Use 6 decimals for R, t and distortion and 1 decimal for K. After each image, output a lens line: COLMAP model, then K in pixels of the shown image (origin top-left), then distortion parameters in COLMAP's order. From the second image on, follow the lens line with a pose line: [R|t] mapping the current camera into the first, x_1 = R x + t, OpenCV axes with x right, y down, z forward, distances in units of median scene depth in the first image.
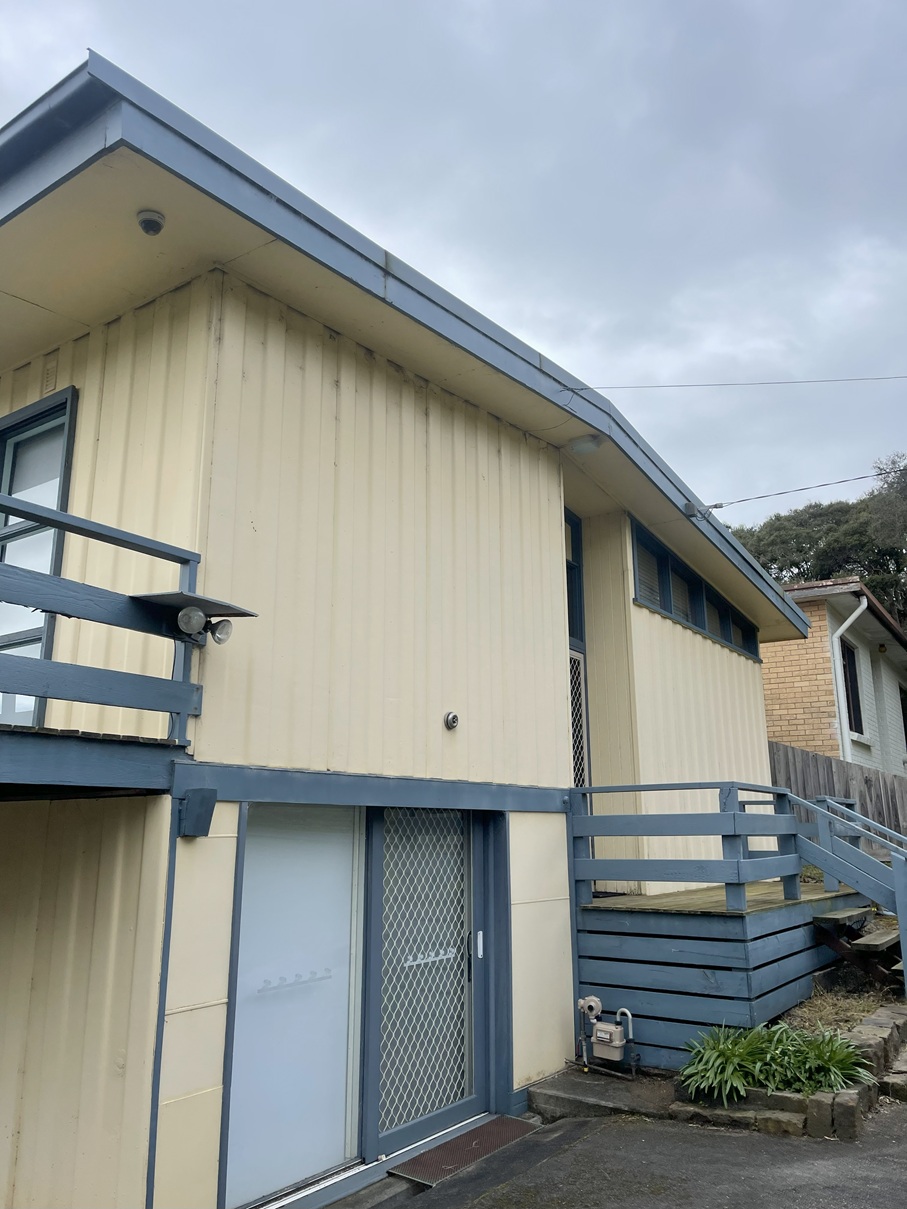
lens RADIAL K [[911.4, 0, 449.7], [0, 911.4, 607.8], [0, 0, 1]] dist [0.063986, -0.086858]
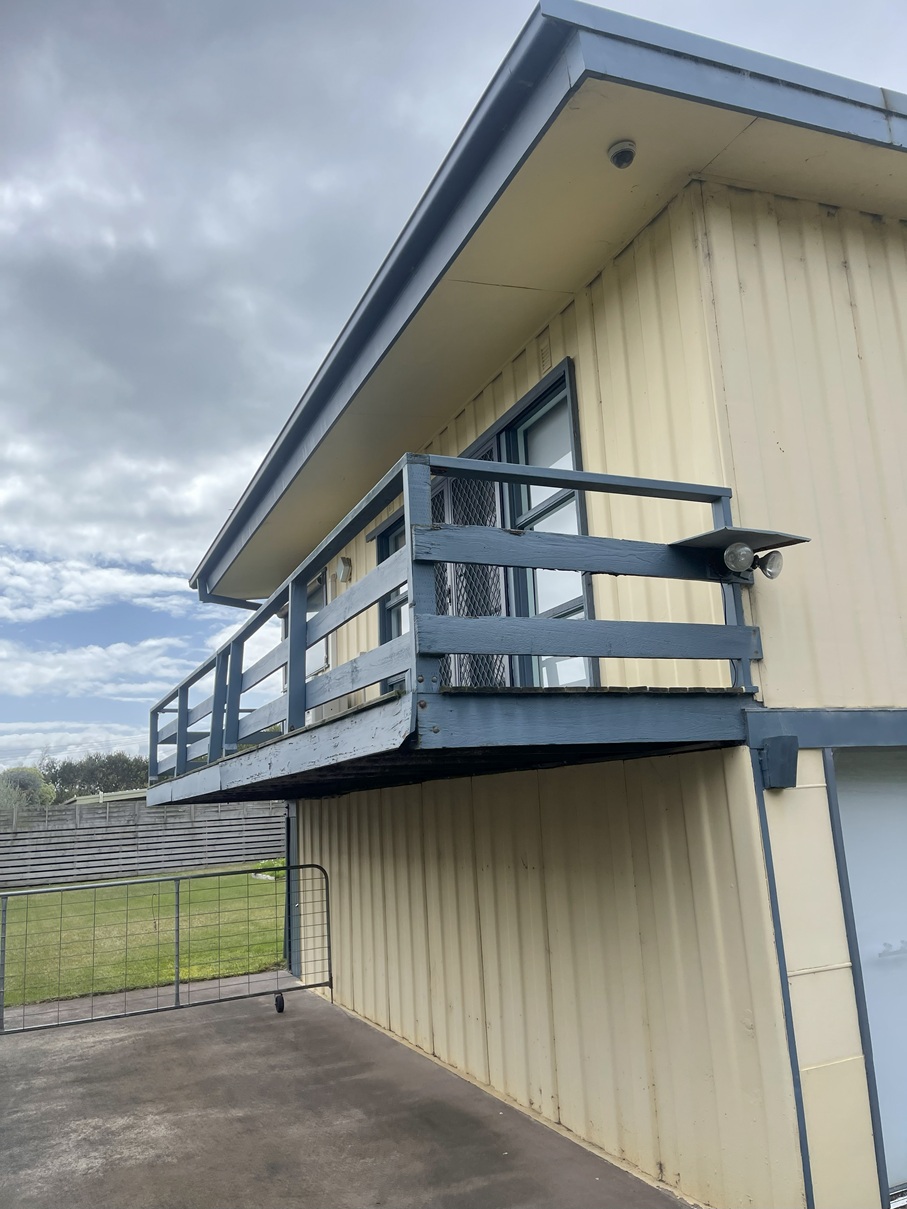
lens RADIAL K [[911.4, 0, 459.6], [0, 911.4, 612.2], [0, 0, 1]] dist [0.063986, -0.086858]
pose [[0.856866, -0.149982, -0.493241, -0.068307], [0.173224, 0.984881, 0.001451, 0.016086], [0.485566, -0.086684, 0.869892, 0.049876]]
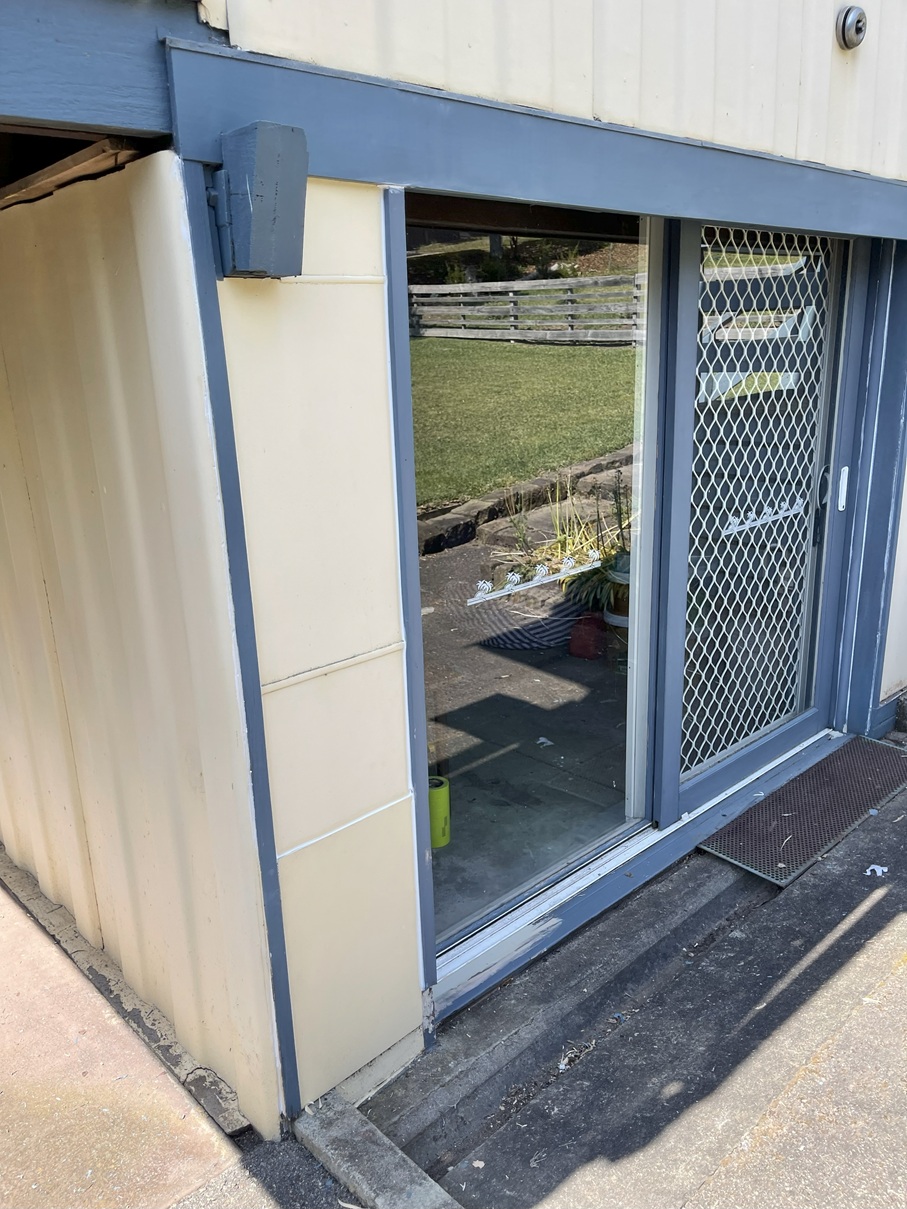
lens RADIAL K [[911.4, 0, 450.8], [0, 911.4, 608.2], [0, 0, 1]] dist [0.063986, -0.086858]
pose [[0.976701, 0.026999, -0.212898, -0.114424], [0.083395, 0.866334, 0.492453, 0.176547], [0.197736, -0.498735, 0.843898, 0.593369]]
